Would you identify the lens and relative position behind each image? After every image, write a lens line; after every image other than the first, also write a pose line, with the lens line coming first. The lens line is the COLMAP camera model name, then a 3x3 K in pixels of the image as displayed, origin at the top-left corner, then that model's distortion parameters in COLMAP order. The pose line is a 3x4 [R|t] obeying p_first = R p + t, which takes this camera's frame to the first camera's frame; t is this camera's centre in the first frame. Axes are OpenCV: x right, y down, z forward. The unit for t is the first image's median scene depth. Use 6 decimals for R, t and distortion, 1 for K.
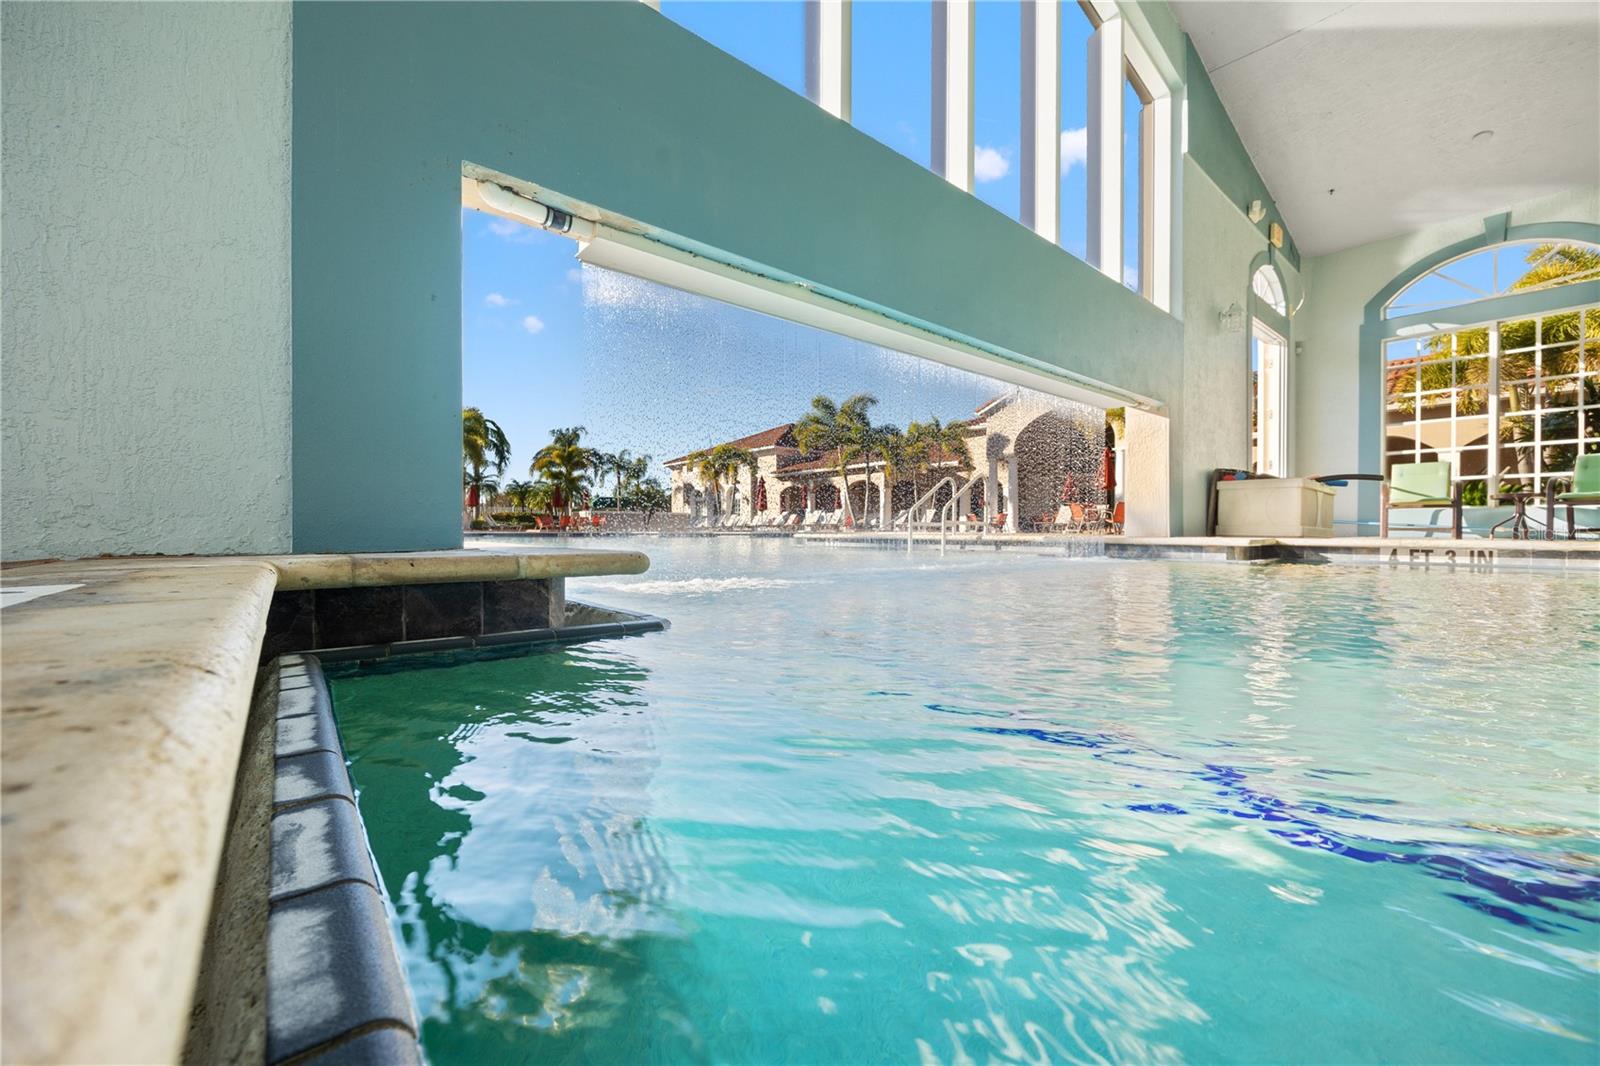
lens RADIAL K [[618.0, 0, 802.2], [0, 618.0, 530.0], [0, 0, 1]] dist [-0.000763, 0.000266]
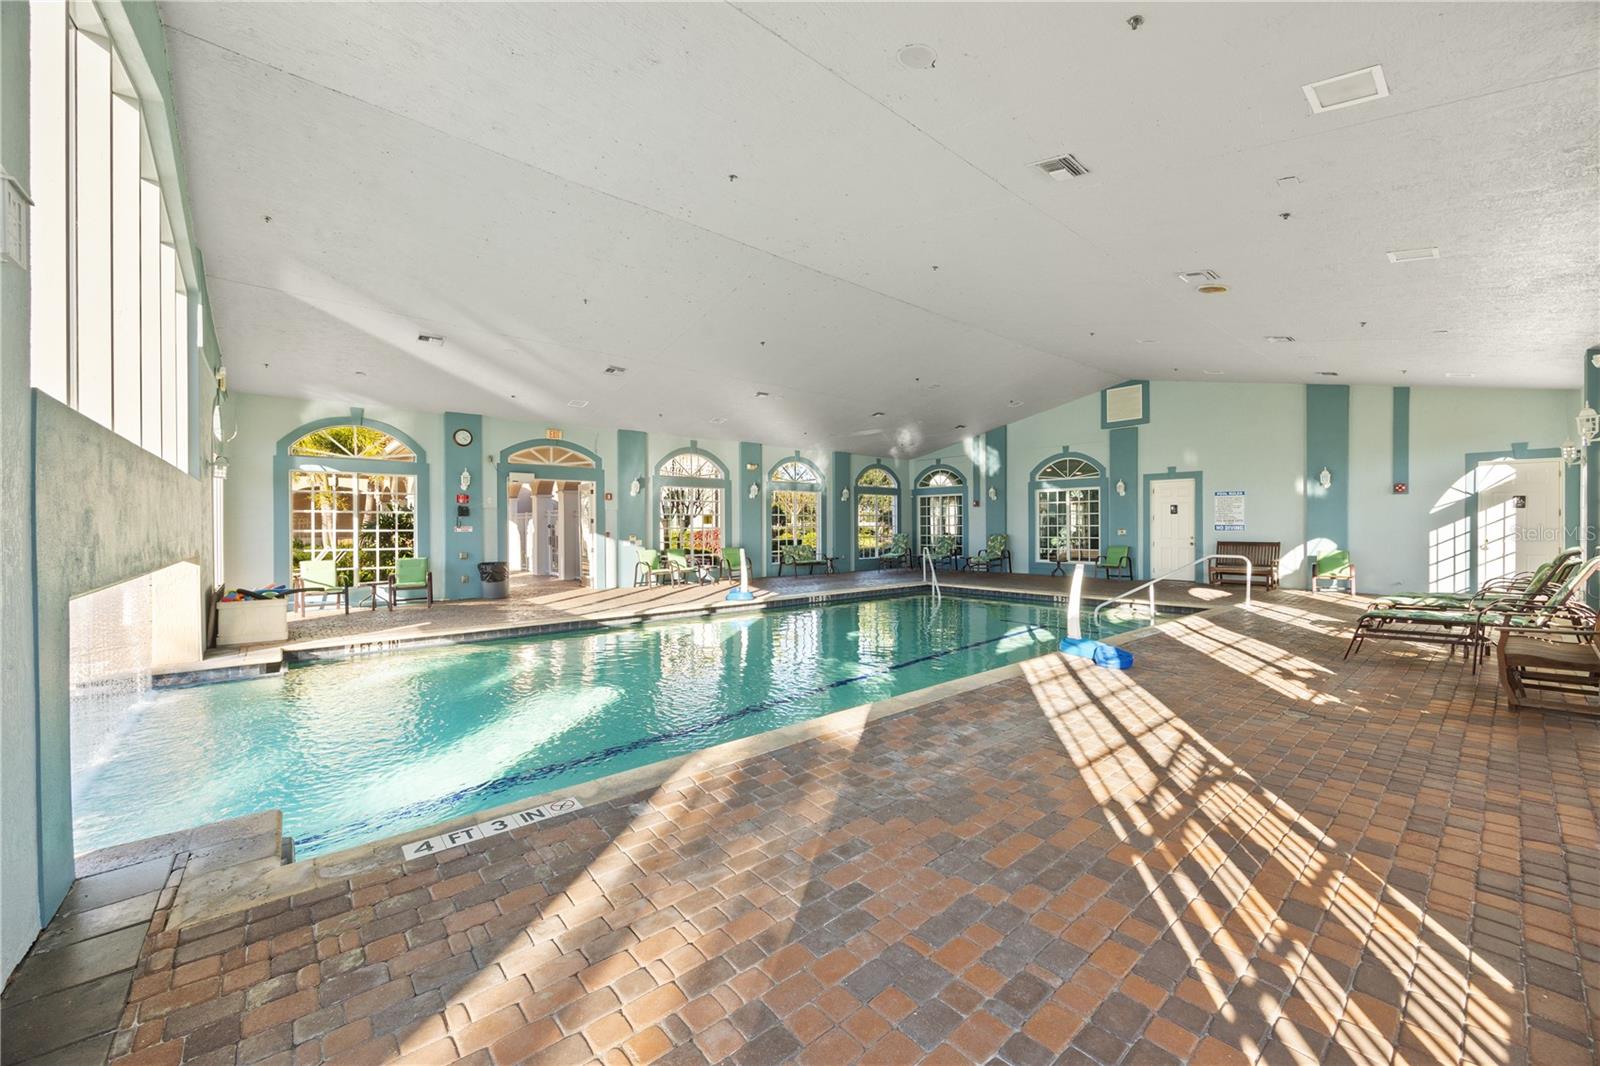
lens RADIAL K [[618.0, 0, 802.4], [0, 618.0, 530.0], [0, 0, 1]] dist [-0.000763, 0.000266]
pose [[-0.001910, -0.006673, 0.999976, -0.461313], [0.008827, 0.999939, 0.006689, -0.176809], [-0.999959, 0.008840, -0.001851, -0.150464]]
